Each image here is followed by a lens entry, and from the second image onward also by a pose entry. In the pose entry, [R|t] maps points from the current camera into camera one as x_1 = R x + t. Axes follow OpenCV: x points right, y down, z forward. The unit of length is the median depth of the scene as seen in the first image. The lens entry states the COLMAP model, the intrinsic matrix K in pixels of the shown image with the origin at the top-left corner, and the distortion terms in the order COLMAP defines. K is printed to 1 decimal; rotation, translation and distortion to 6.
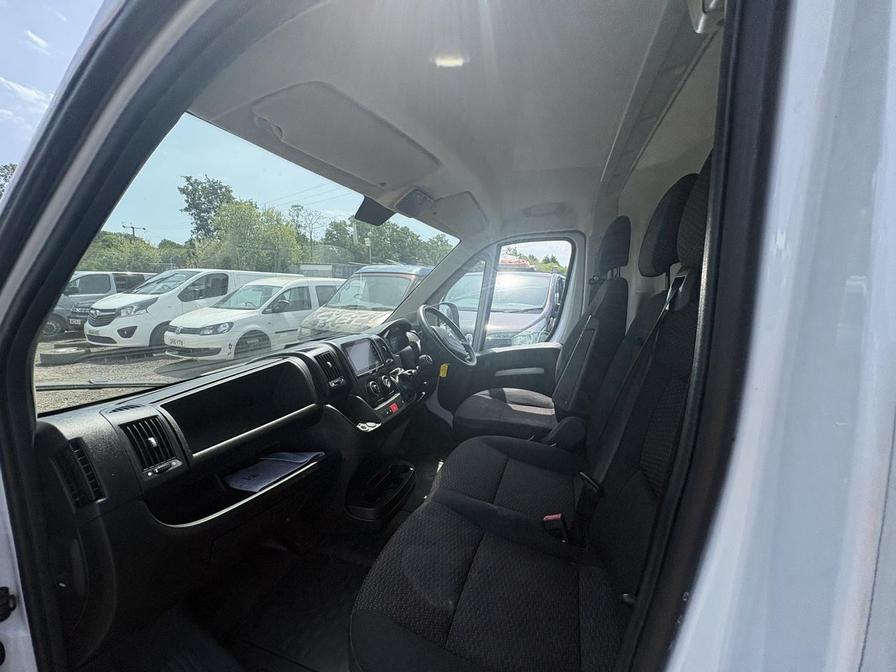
lens RADIAL K [[356.5, 0, 448.1], [0, 356.5, 337.6], [0, 0, 1]] dist [-0.000796, 0.000452]
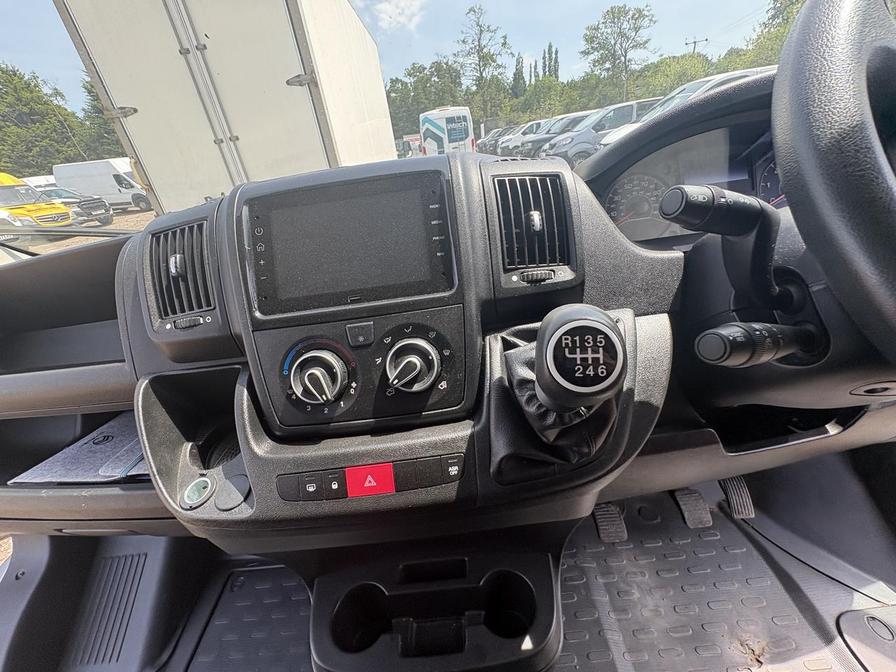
lens RADIAL K [[357.6, 0, 449.0], [0, 357.6, 337.6], [0, 0, 1]] dist [-0.002153, 0.000747]
pose [[0.322907, 0.392394, -0.861253, 0.006335], [0.002379, 0.909662, 0.415342, 0.000477], [0.946428, -0.136166, 0.292803, 0.184889]]
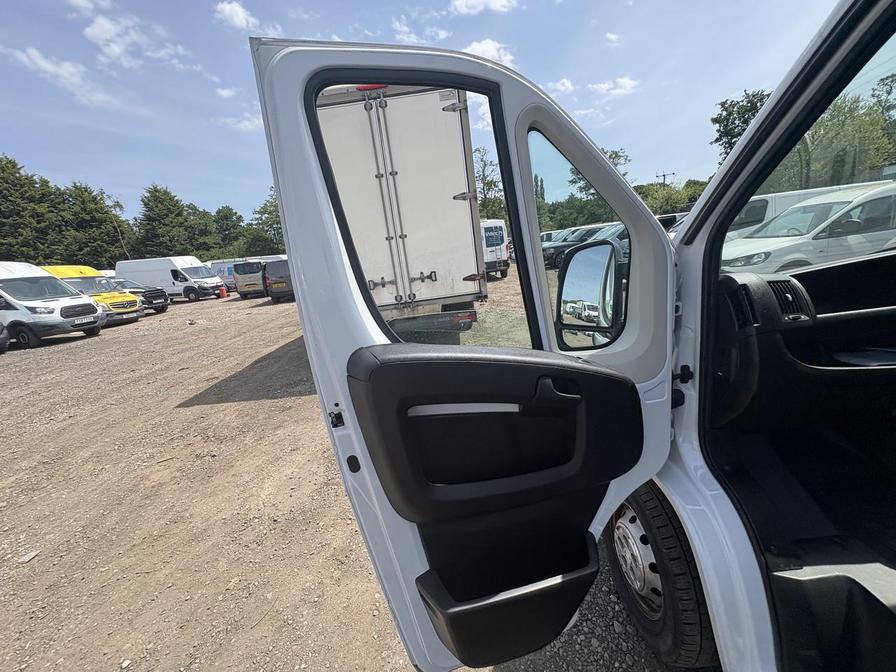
lens RADIAL K [[356.5, 0, 448.1], [0, 356.5, 337.6], [0, 0, 1]] dist [-0.000796, 0.000452]
pose [[0.327943, 0.164255, -0.930308, 0.001861], [-0.009748, 0.985305, 0.170528, 0.022531], [0.944647, -0.046855, 0.324725, -0.064275]]
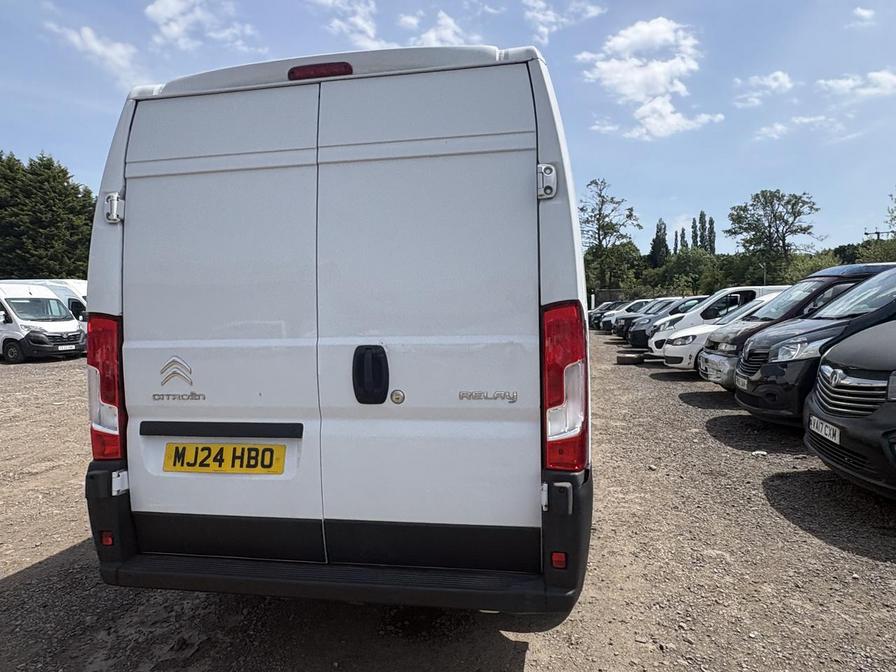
lens RADIAL K [[559.1, 0, 449.9], [0, 559.1, 335.0], [0, 0, 1]] dist [0.000611, 0.001340]
pose [[0.138125, 0.012891, -0.990331, 0.887725], [-0.118017, 0.993005, -0.003534, 0.045252], [0.983358, 0.117364, 0.138680, 0.026436]]
